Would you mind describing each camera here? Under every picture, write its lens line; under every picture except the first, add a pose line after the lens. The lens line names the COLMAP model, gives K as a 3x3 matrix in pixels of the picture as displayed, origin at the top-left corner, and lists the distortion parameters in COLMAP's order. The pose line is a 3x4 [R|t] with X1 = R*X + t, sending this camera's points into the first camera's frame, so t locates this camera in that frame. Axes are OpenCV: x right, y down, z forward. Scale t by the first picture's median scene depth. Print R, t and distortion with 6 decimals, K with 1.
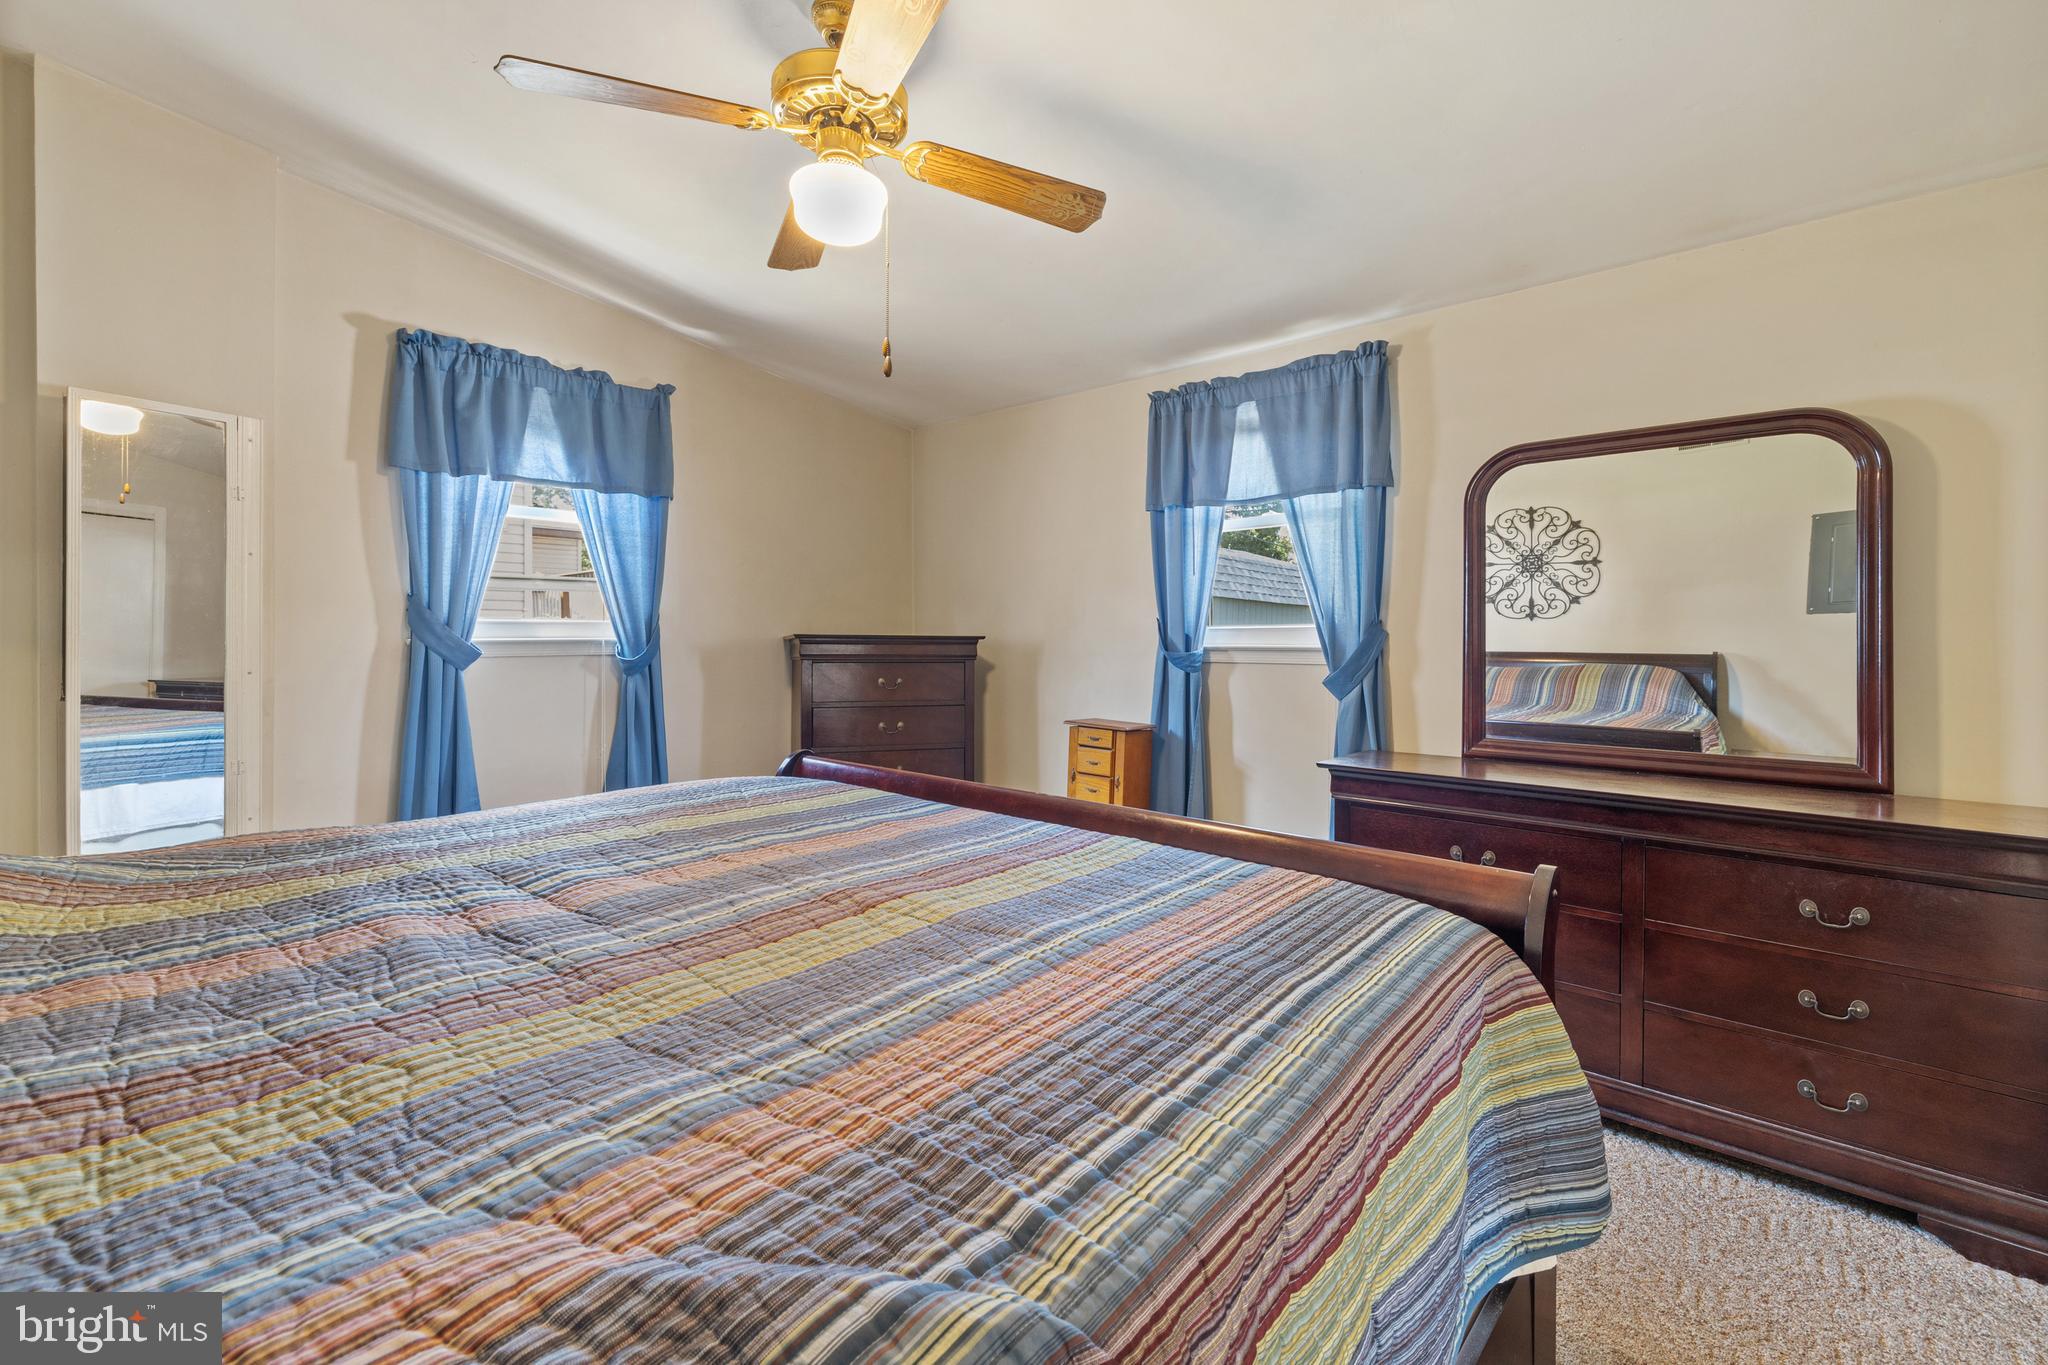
lens RADIAL K [[858.6, 0, 1025.6], [0, 858.6, 664.9], [0, 0, 1]] dist [0.000410, 0.000075]
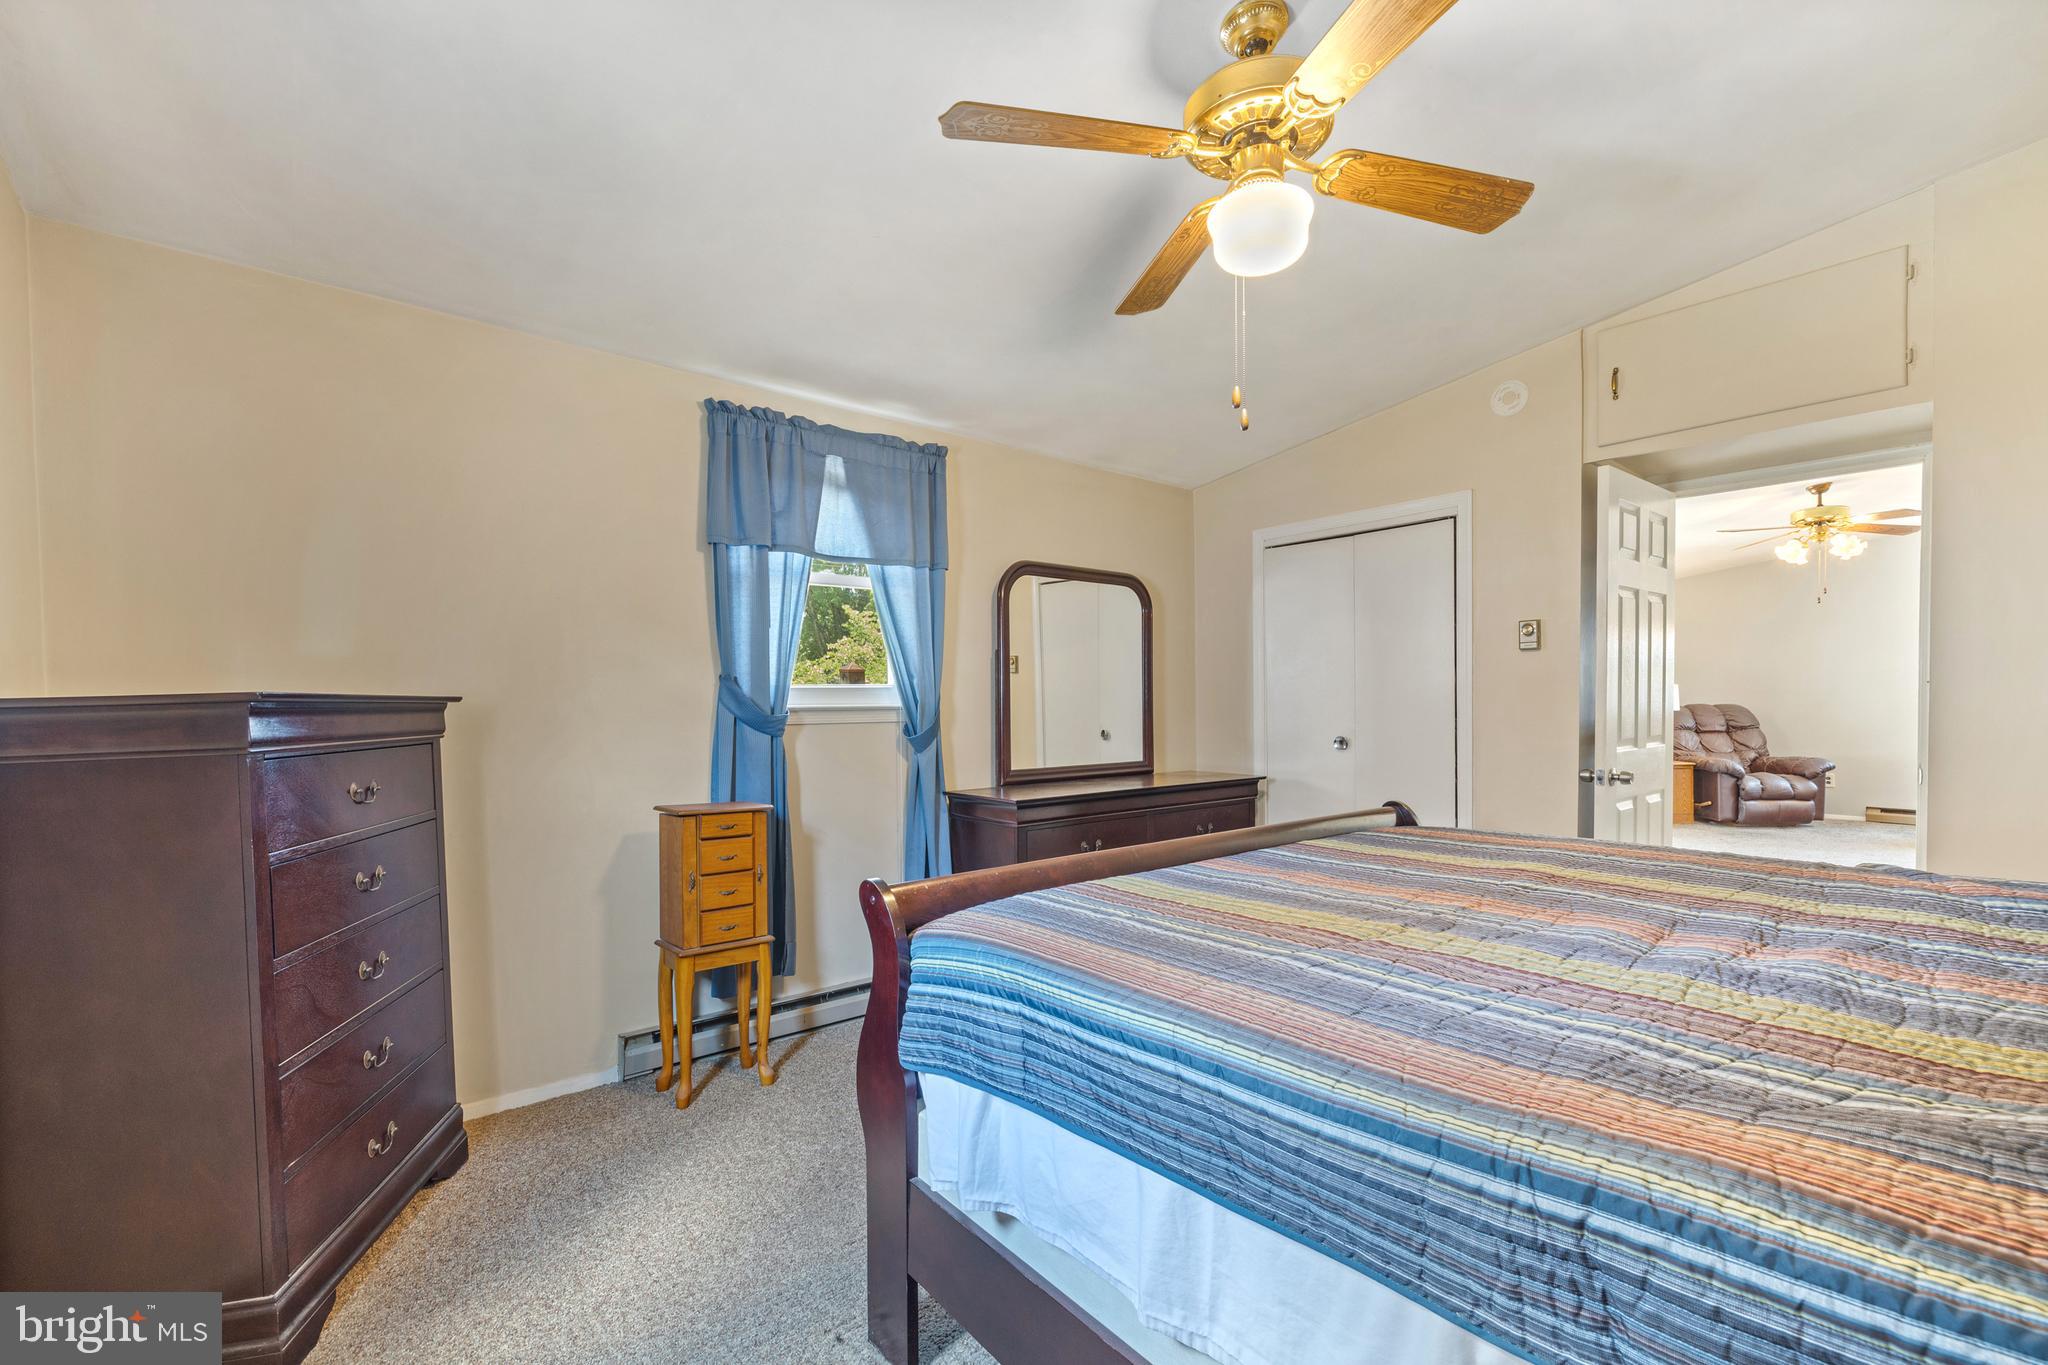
lens RADIAL K [[880.9, 0, 1019.1], [0, 880.9, 725.4], [0, 0, 1]] dist [-0.000444, 0.000019]
pose [[0.173065, -0.031443, 0.984408, -0.714654], [0.042371, 0.998803, 0.024453, -0.015800], [-0.983999, 0.037479, 0.174190, 0.643271]]
